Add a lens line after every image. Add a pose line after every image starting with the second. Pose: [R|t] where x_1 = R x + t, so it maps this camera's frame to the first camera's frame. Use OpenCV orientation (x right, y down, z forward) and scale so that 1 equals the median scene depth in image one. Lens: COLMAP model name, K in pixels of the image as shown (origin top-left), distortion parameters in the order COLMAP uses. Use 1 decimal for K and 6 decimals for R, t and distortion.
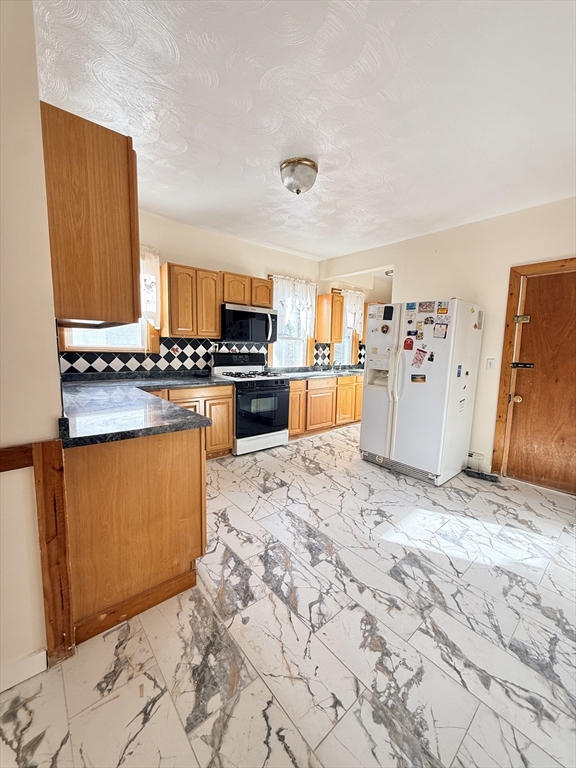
lens RADIAL K [[306.8, 0, 289.0], [0, 306.8, 385.6], [0, 0, 1]] dist [-0.000519, -0.000394]
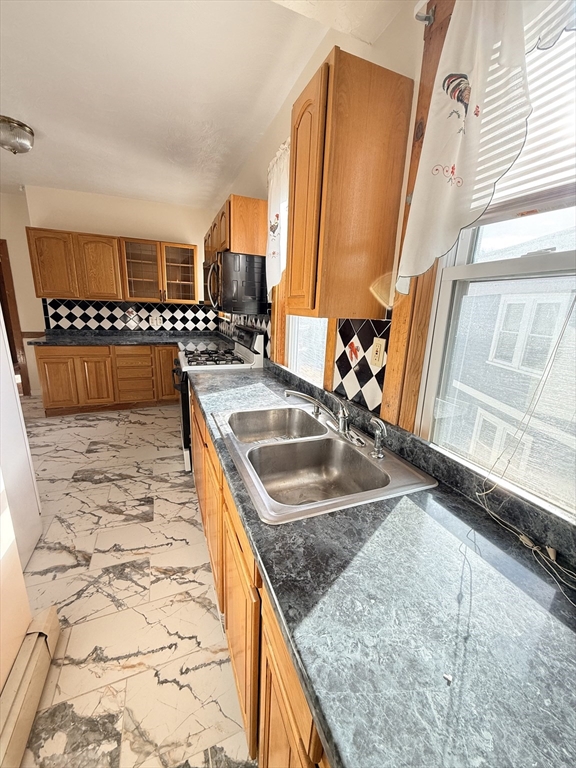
lens RADIAL K [[306.8, 0, 291.2], [0, 306.8, 384.4], [0, 0, 1]] dist [-0.000519, -0.000394]
pose [[-0.308764, 0.197303, -0.930450, 0.637475], [-0.166190, 0.952008, 0.257024, -0.242188], [0.936507, 0.233991, -0.261156, 1.746165]]
